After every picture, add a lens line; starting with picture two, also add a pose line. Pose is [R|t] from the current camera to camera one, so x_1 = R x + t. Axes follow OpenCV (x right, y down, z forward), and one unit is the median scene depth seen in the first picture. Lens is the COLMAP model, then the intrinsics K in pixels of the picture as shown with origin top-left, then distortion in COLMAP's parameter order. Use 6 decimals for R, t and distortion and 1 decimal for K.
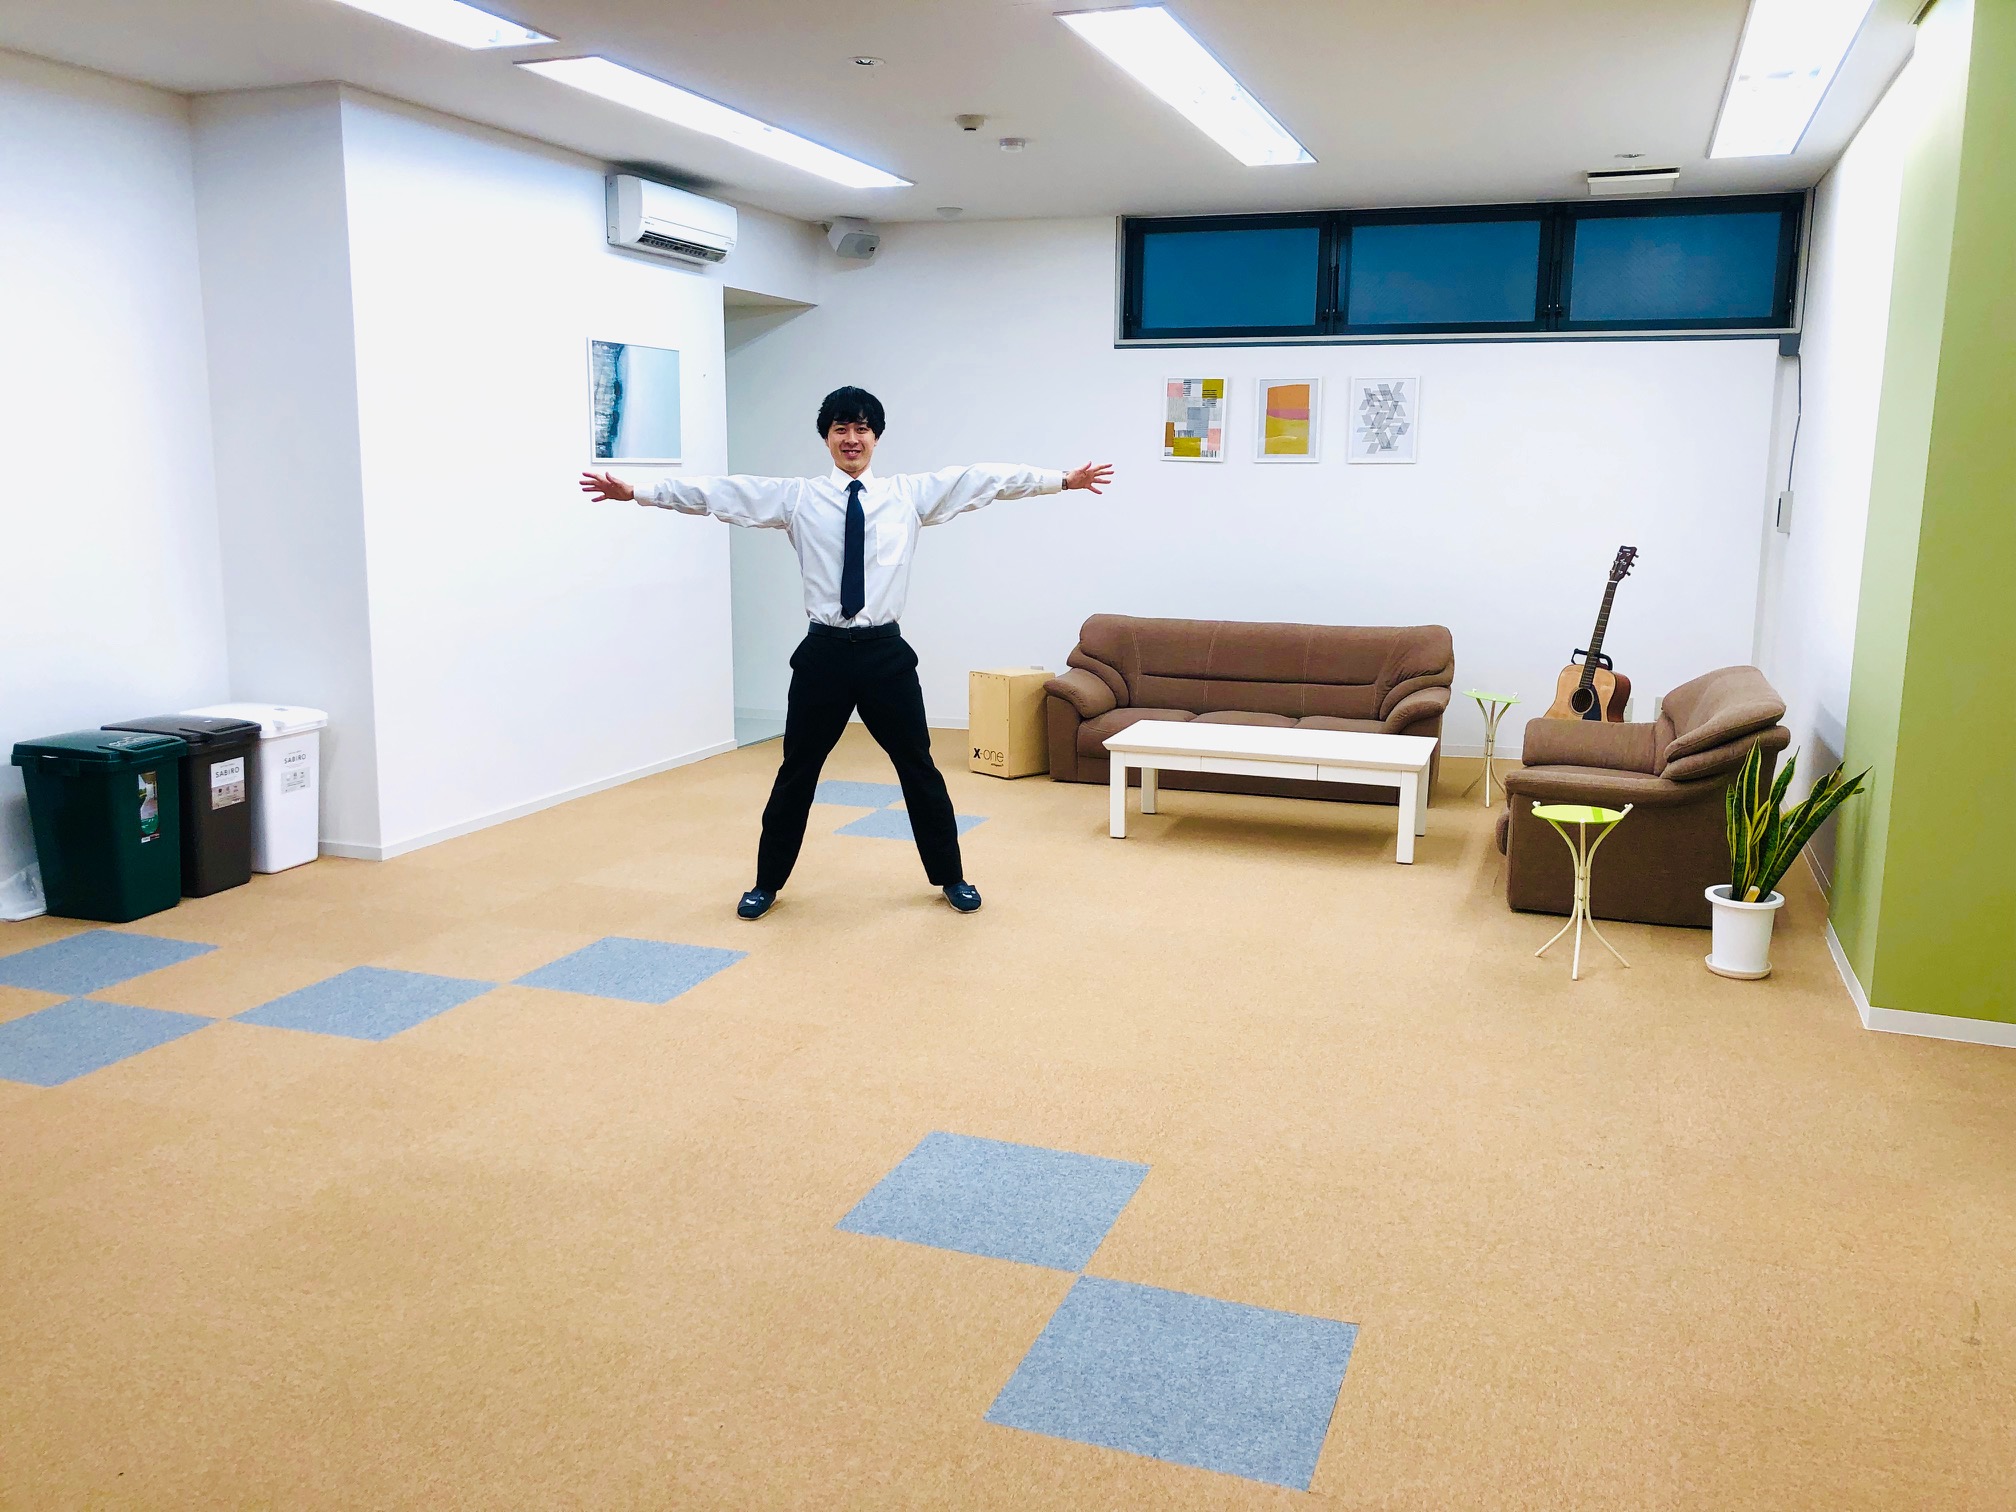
lens RADIAL K [[1640.2, 0, 1007.0], [0, 1640.2, 758.1], [0, 0, 1]] dist [-0.008531, -0.003064]
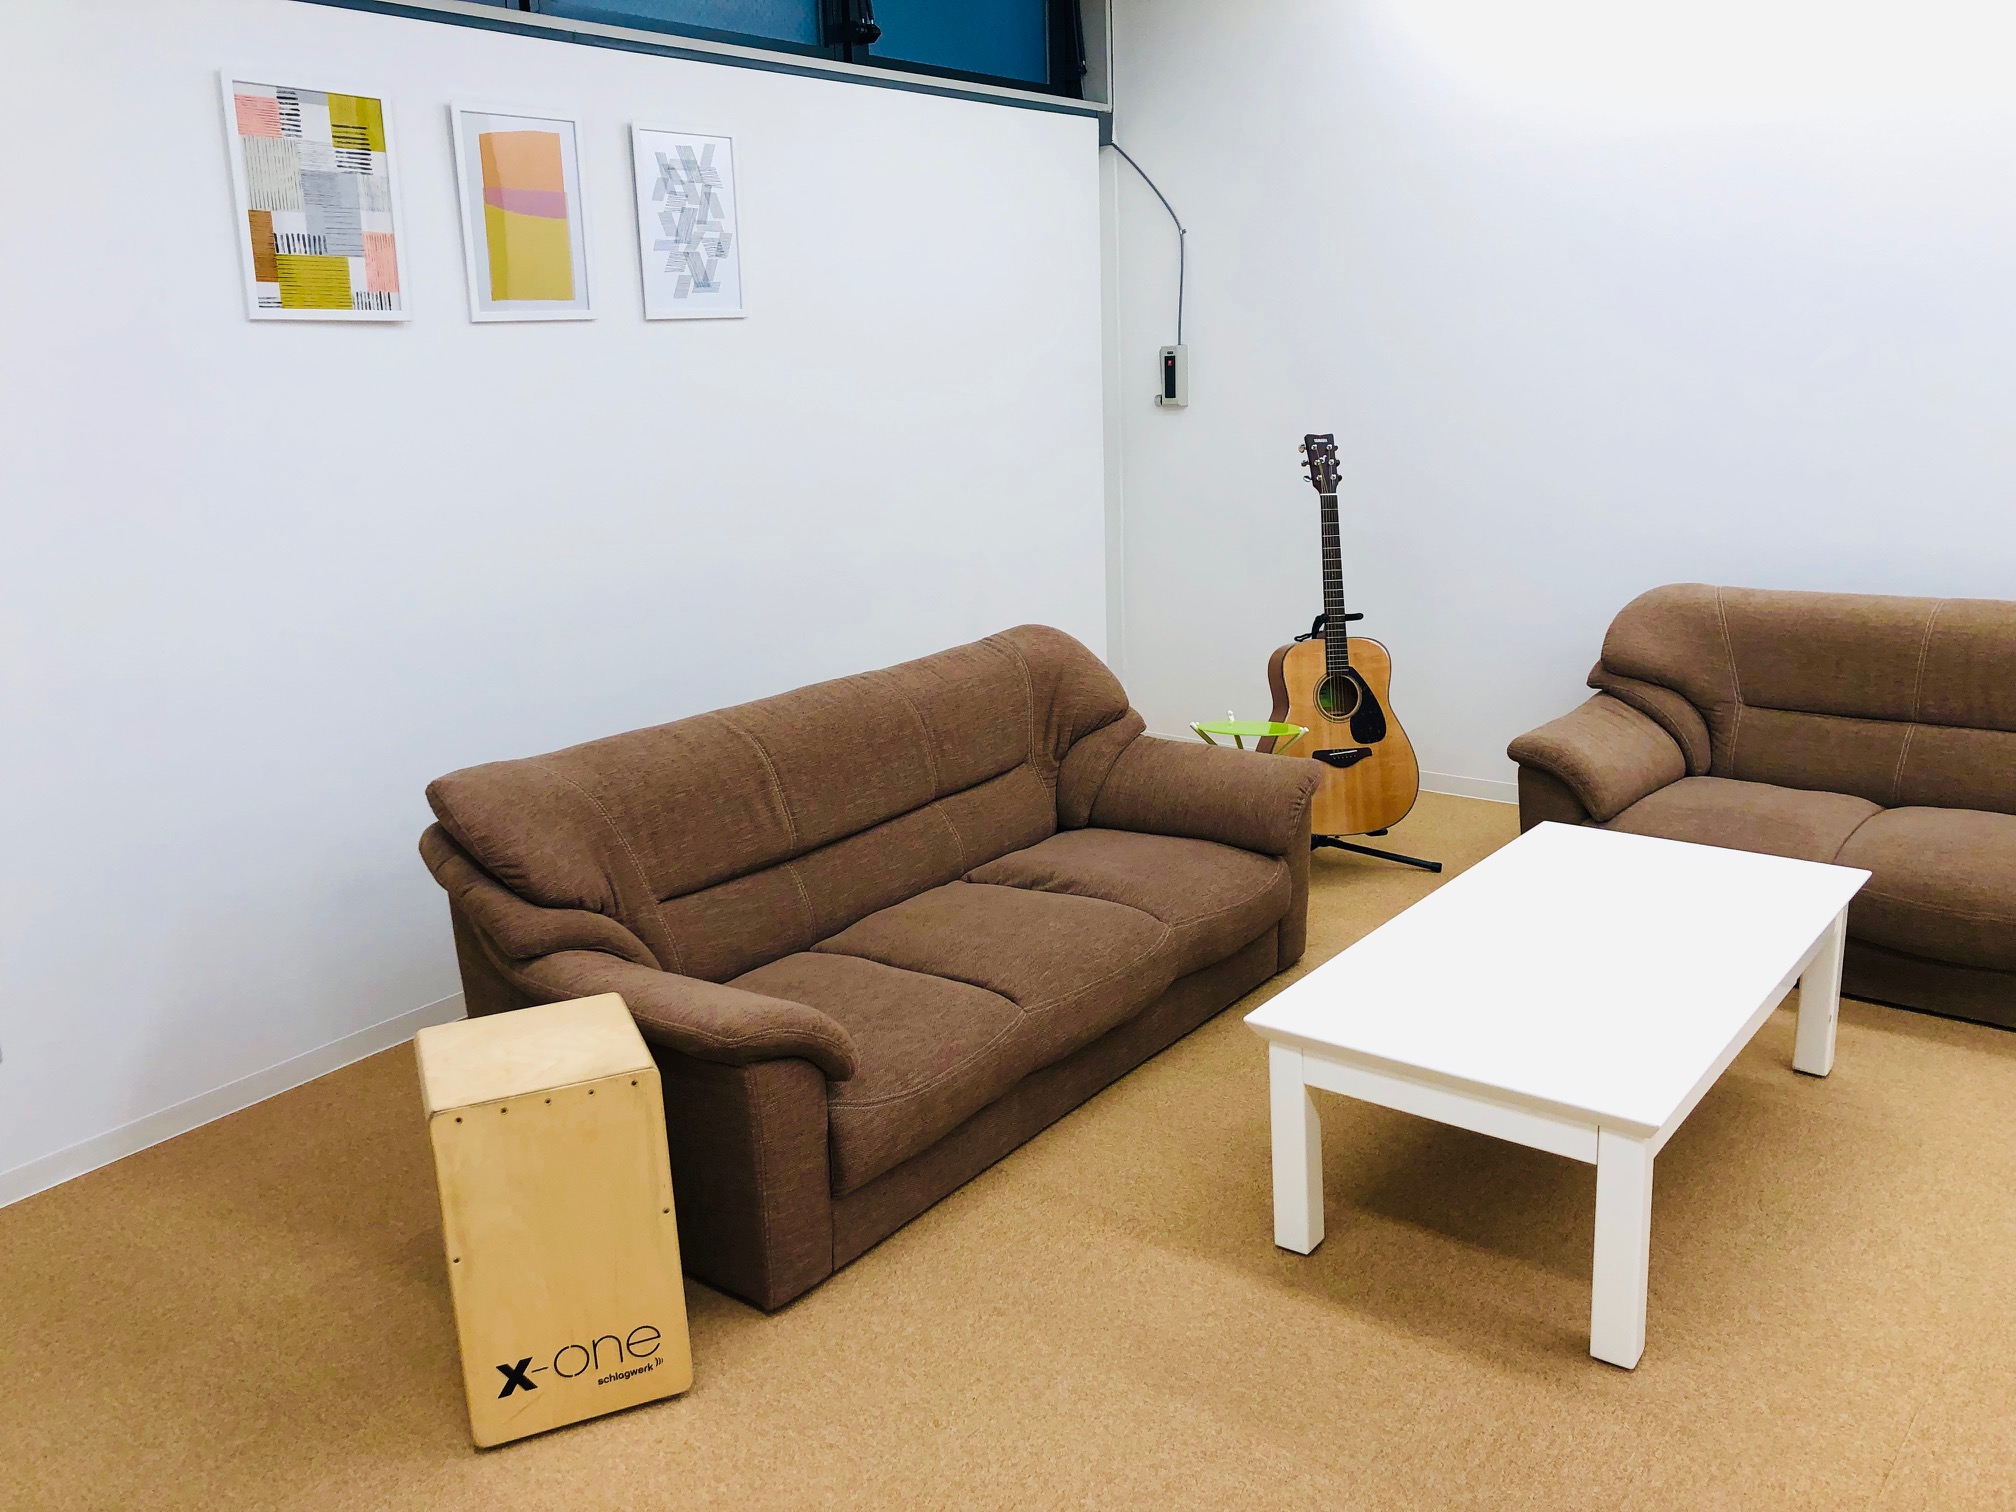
lens RADIAL K [[1640.2, 0, 1006.9], [0, 1640.2, 741.6], [0, 0, 1]] dist [-0.008531, -0.003064]
pose [[0.309580, -0.241347, 0.919735, -0.204028], [0.205025, 0.961443, 0.183280, -0.128557], [-0.928507, 0.131829, 0.347126, 0.755008]]
